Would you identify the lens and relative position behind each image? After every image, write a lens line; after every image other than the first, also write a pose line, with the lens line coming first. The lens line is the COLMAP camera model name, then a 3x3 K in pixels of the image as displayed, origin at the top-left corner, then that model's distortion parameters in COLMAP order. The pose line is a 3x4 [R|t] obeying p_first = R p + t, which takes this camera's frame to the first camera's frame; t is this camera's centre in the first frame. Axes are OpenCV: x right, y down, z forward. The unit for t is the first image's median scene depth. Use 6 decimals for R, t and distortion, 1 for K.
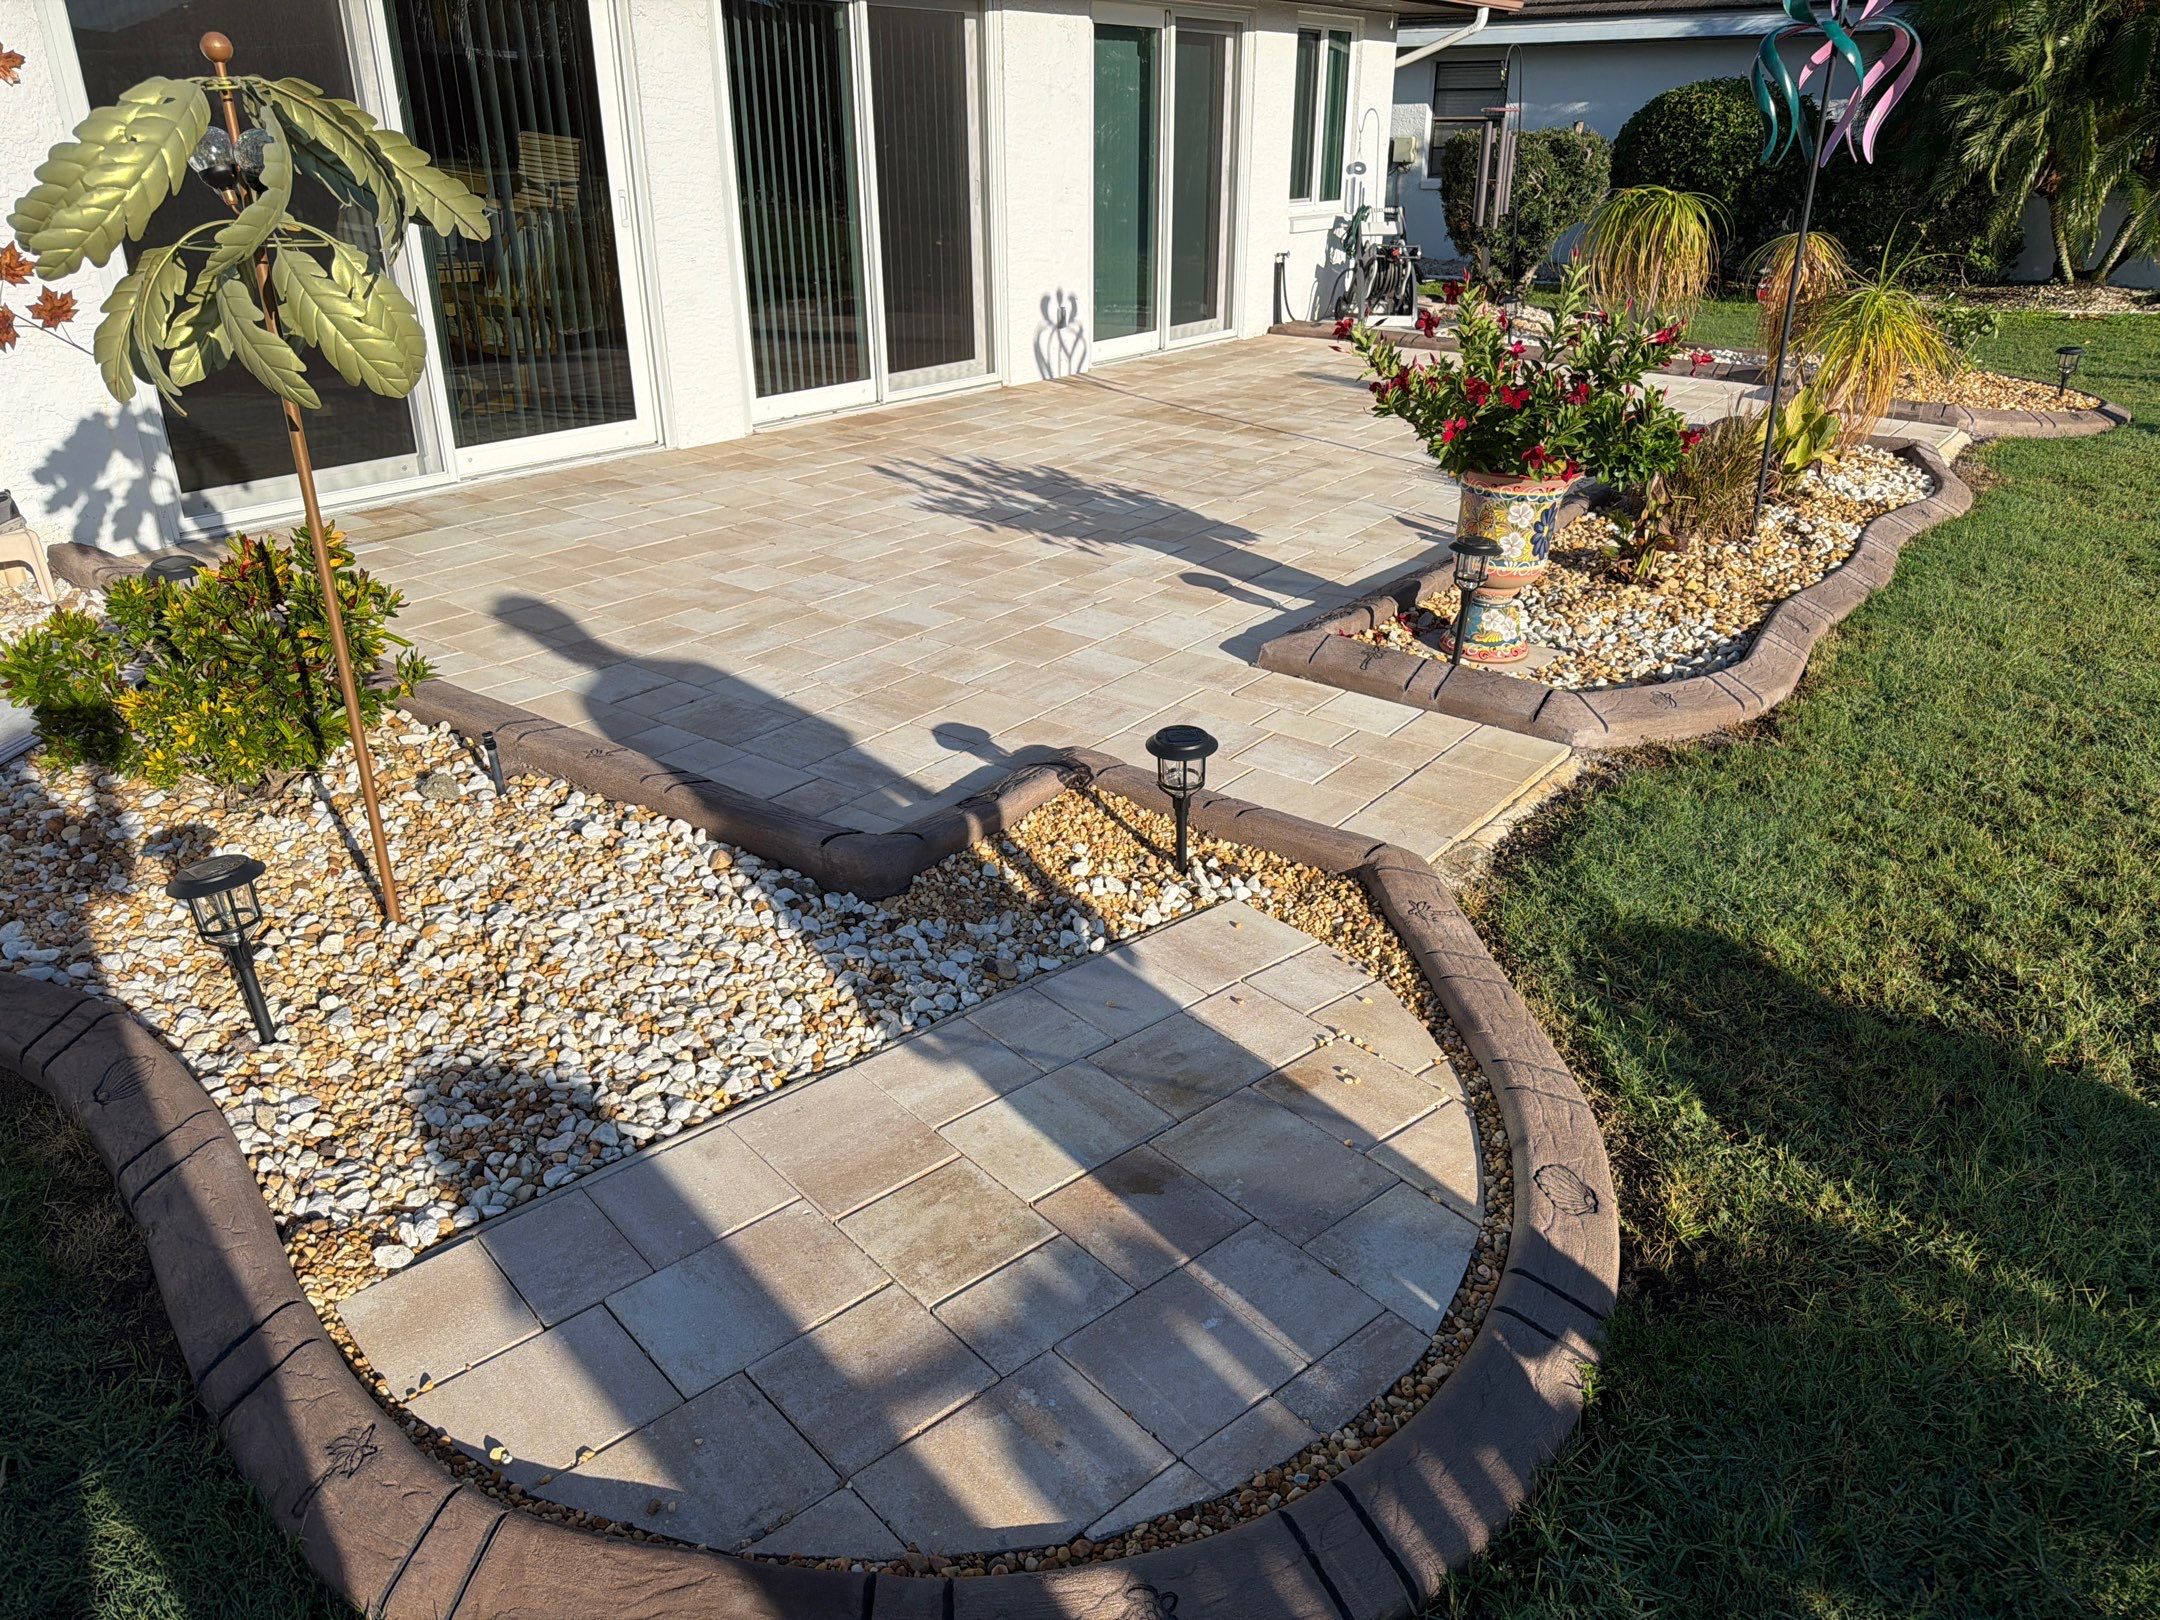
lens RADIAL K [[1533.5, 0, 1080.0], [0, 1533.5, 810.0], [0, 0, 1]] dist [0.103357, -0.143653]
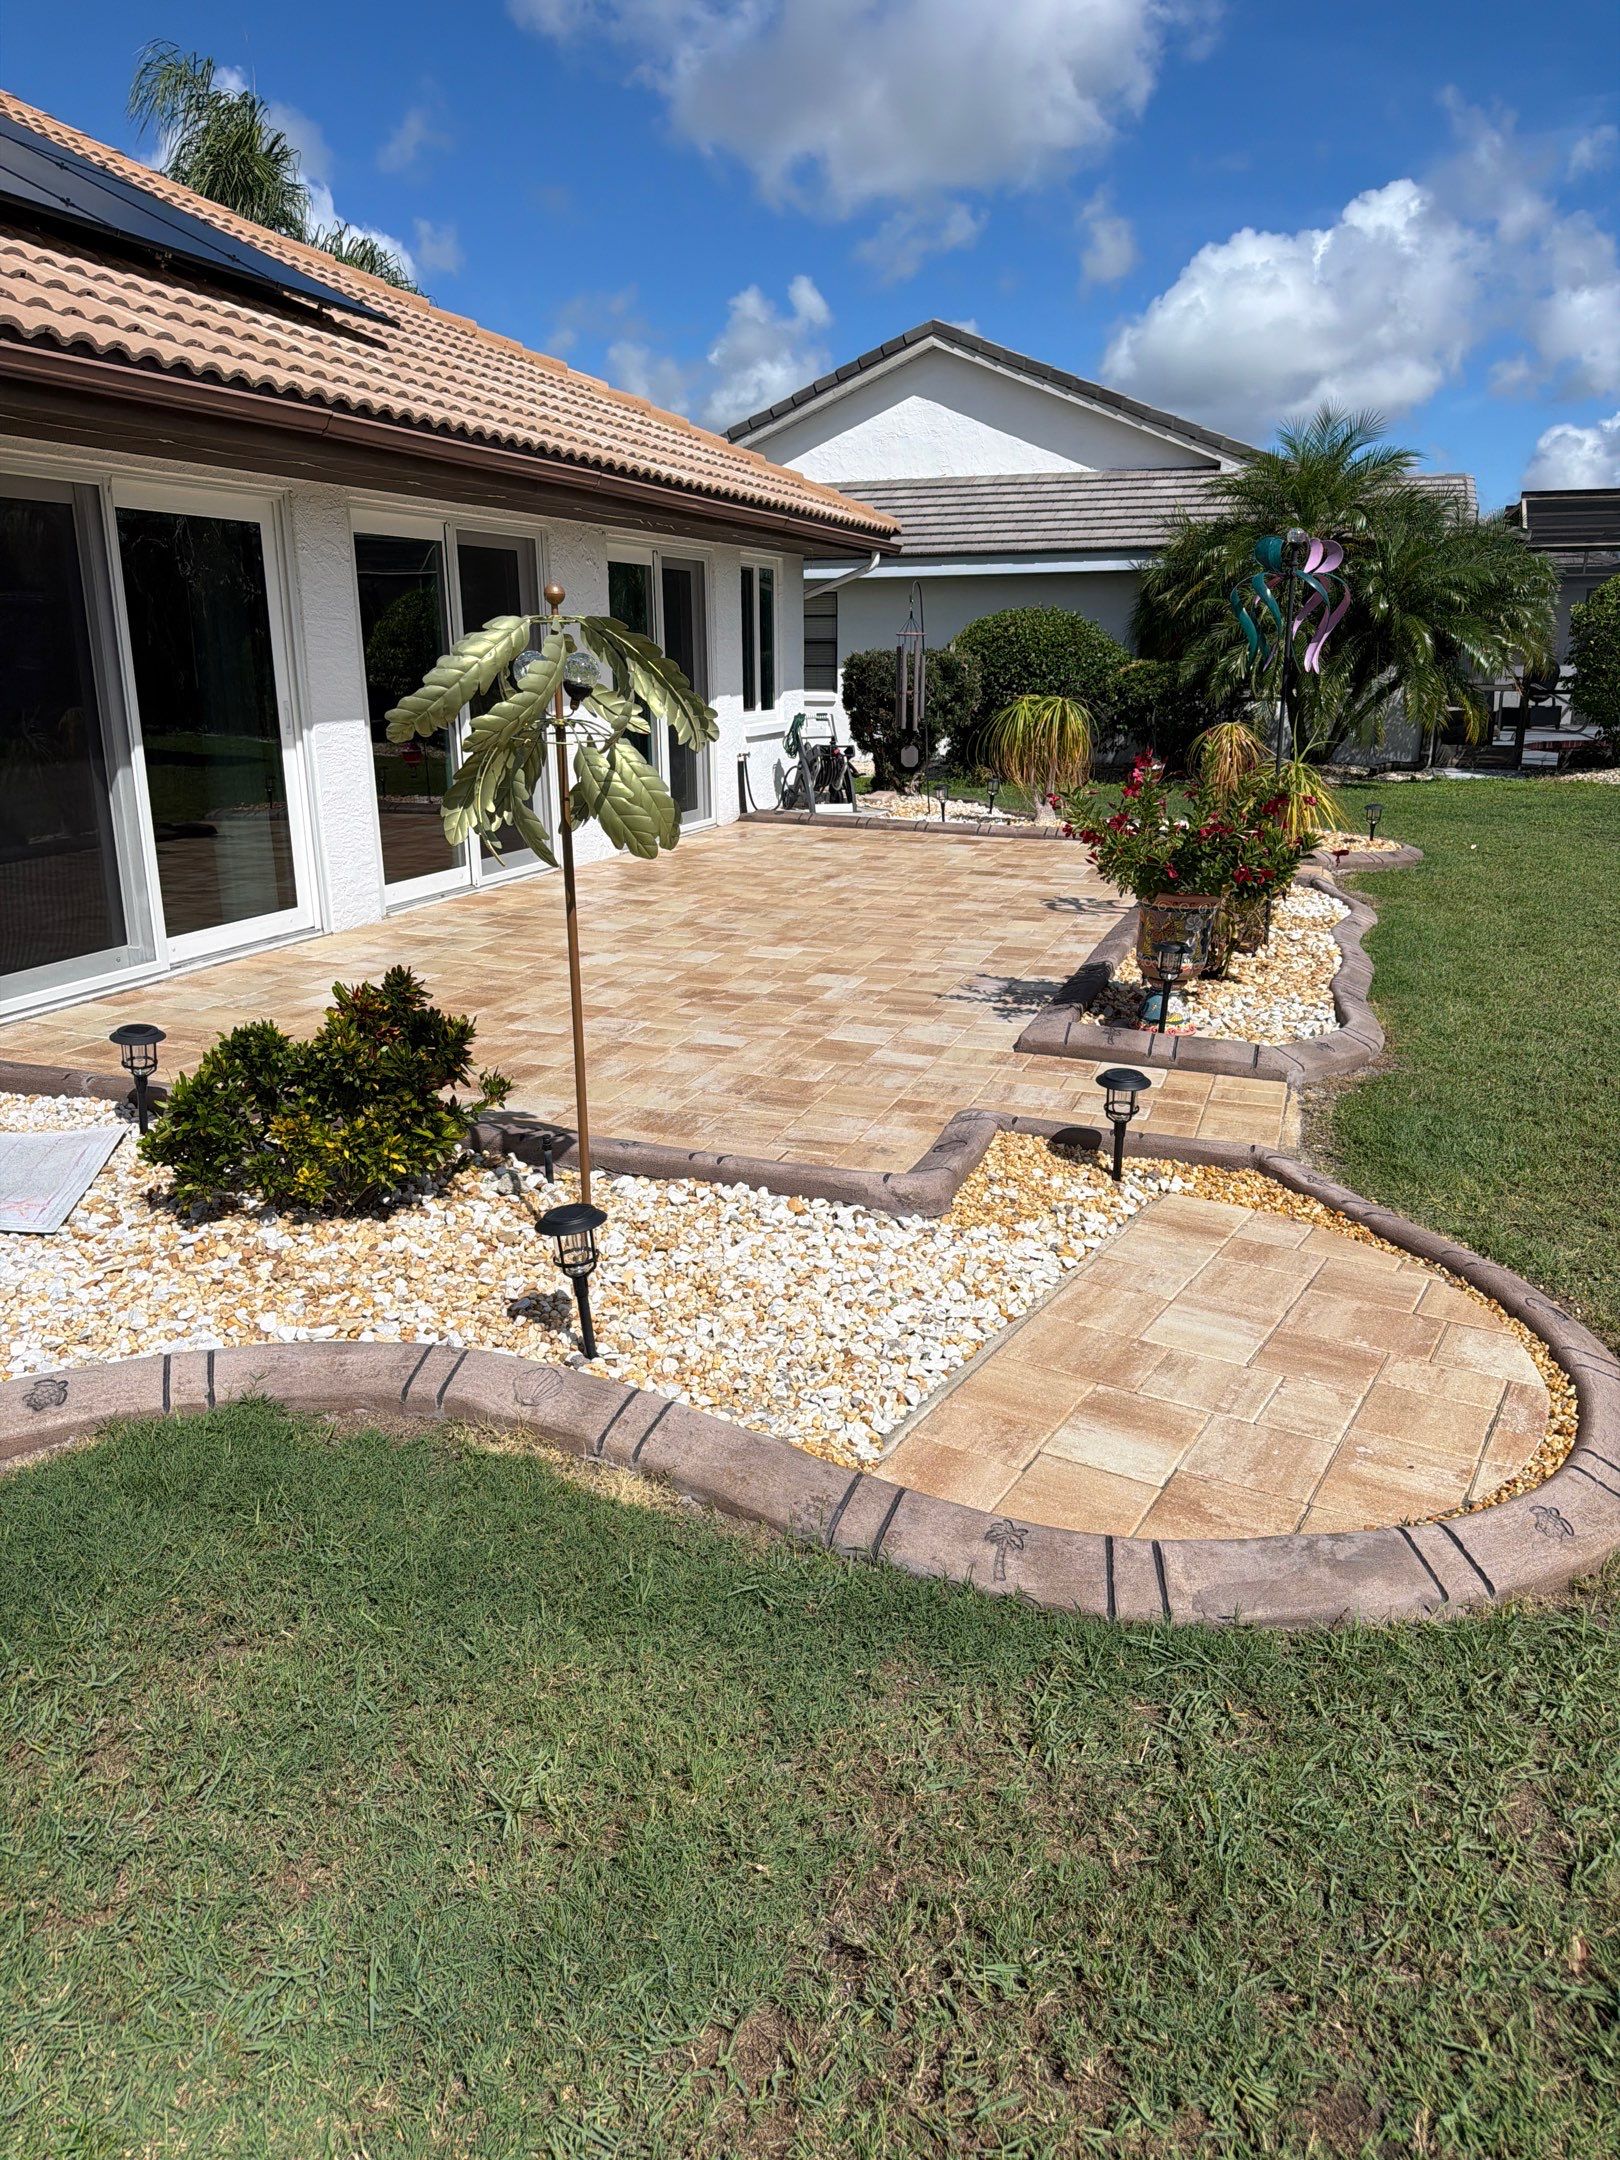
lens RADIAL K [[1520.5, 0, 823.2], [0, 1520.5, 1069.7], [0, 0, 1]] dist [0.153281, -0.253874]
pose [[0.952990, -0.081904, 0.291722, -0.519604], [0.123441, 0.984201, -0.126930, 0.077127], [-0.276717, 0.156973, 0.948044, -0.184252]]
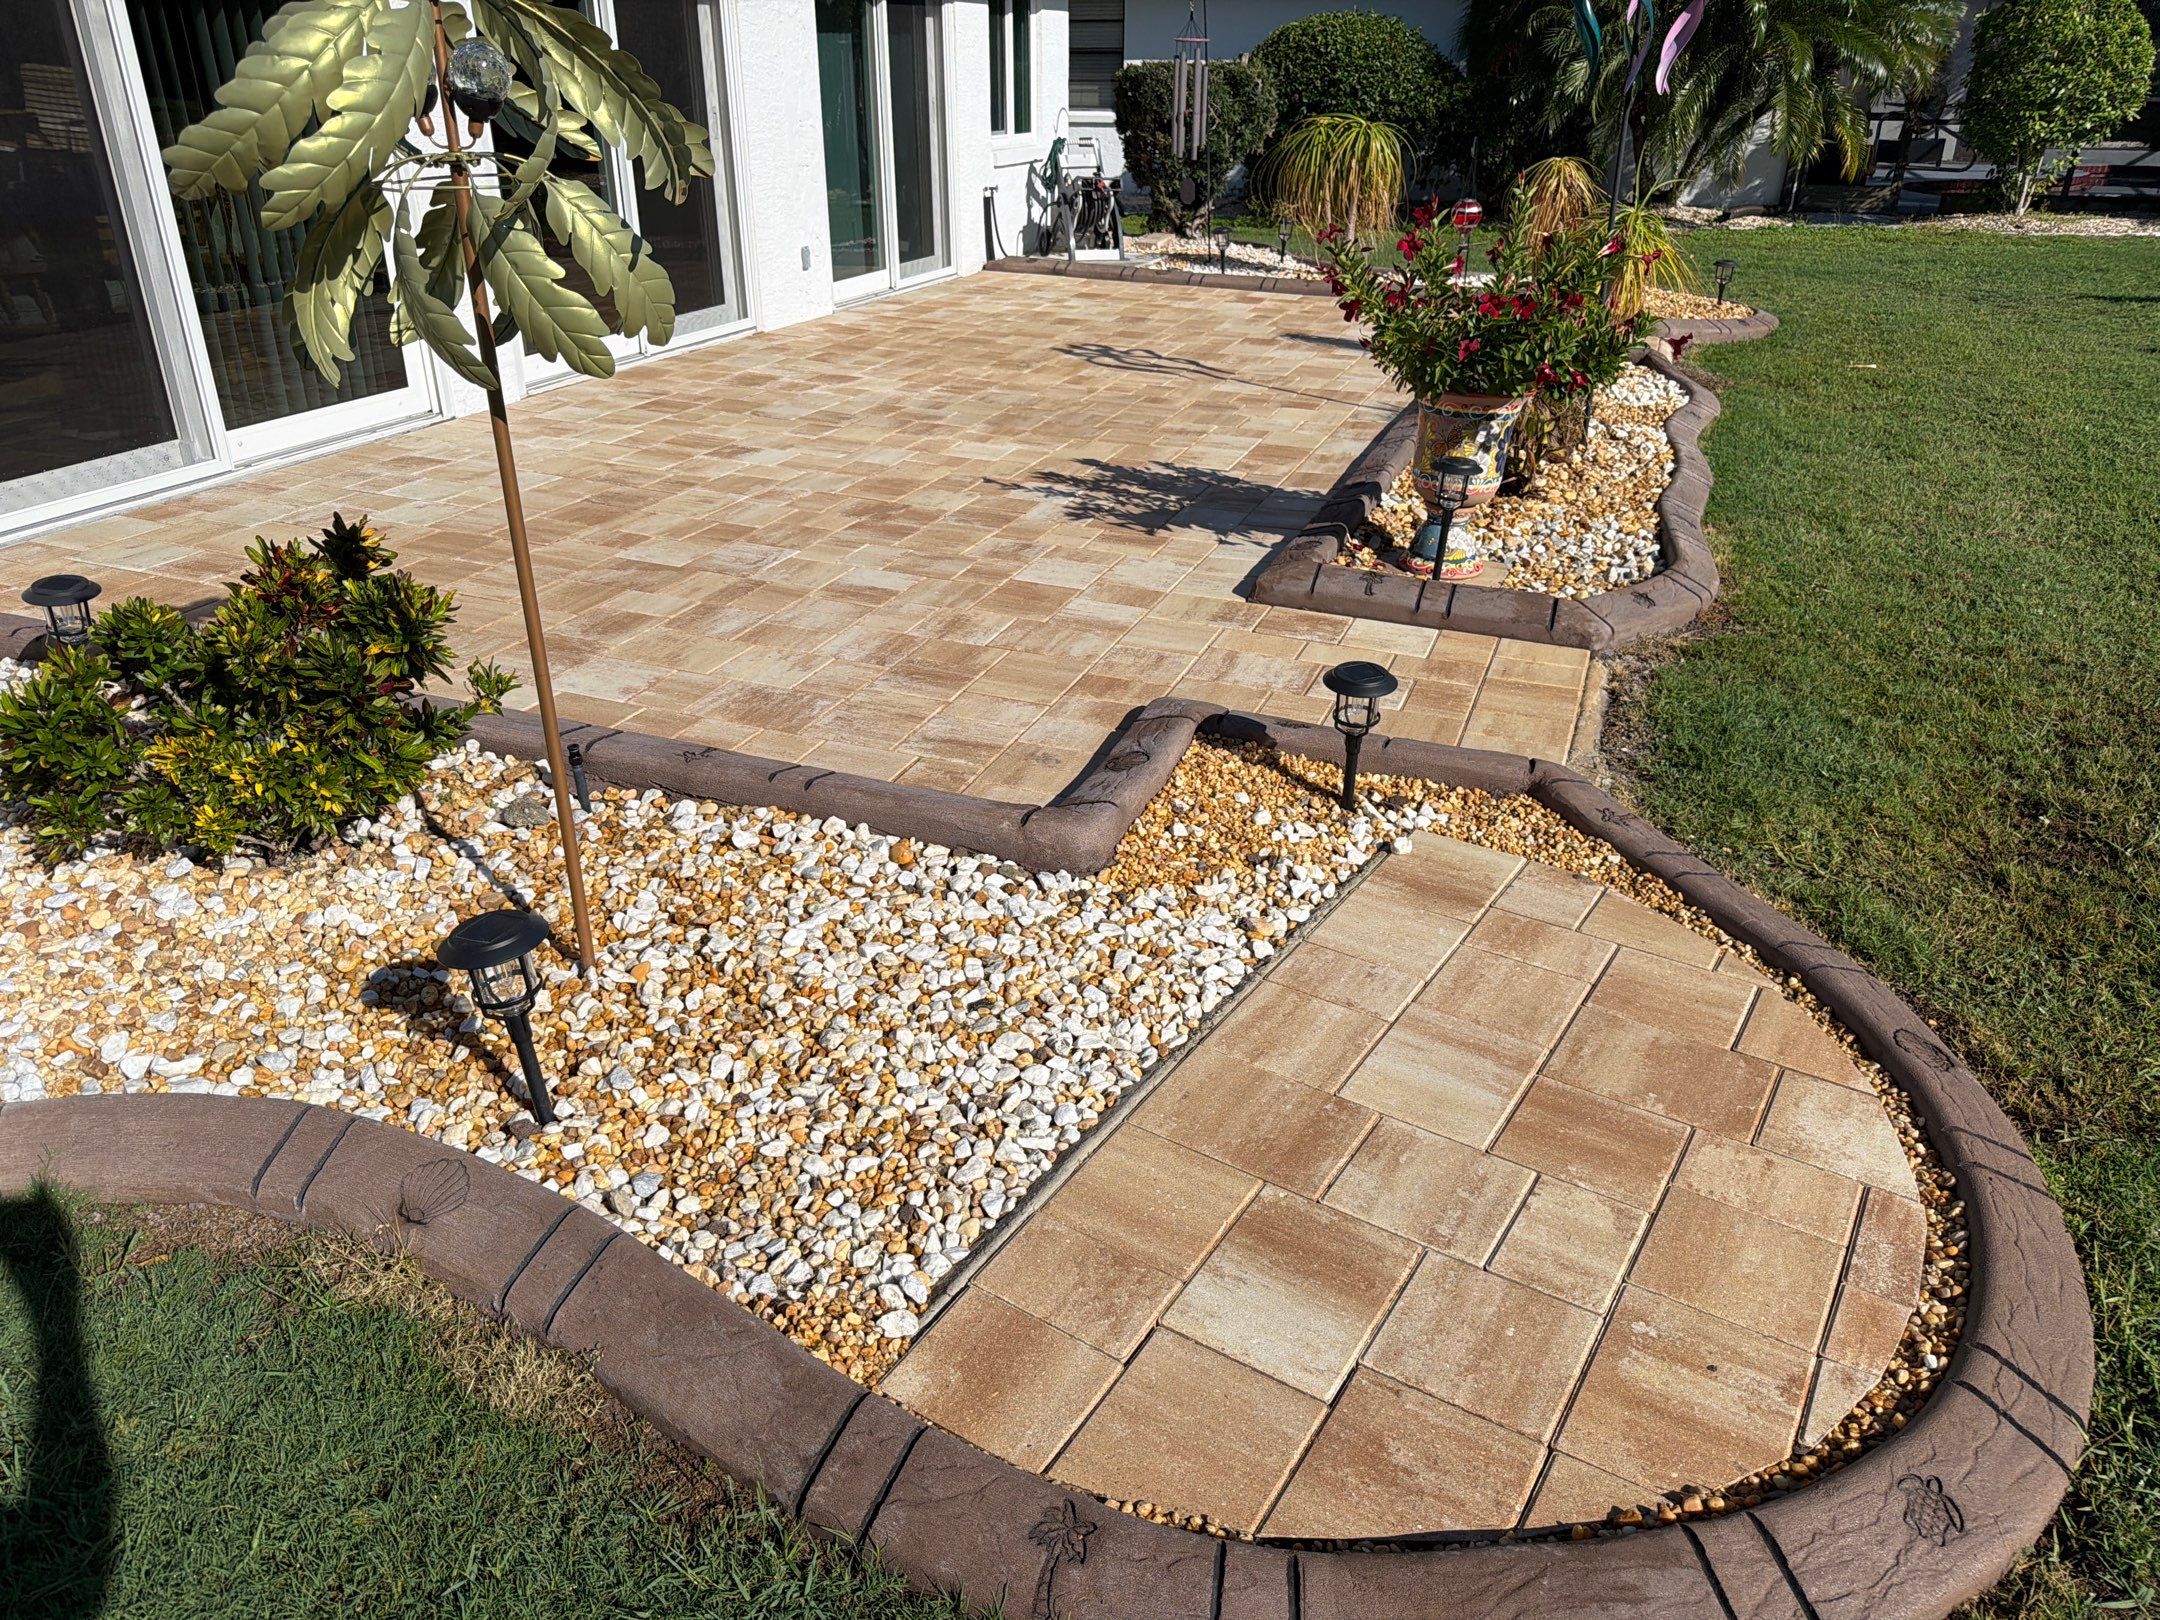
lens RADIAL K [[1533.2, 0, 1082.9], [0, 1533.2, 806.1], [0, 0, 1]] dist [0.148390, -0.259363]
pose [[0.961909, -0.116047, 0.247515, -0.326495], [0.108143, 0.993101, 0.045343, -0.024147], [-0.251069, -0.016849, 0.967823, 0.069222]]
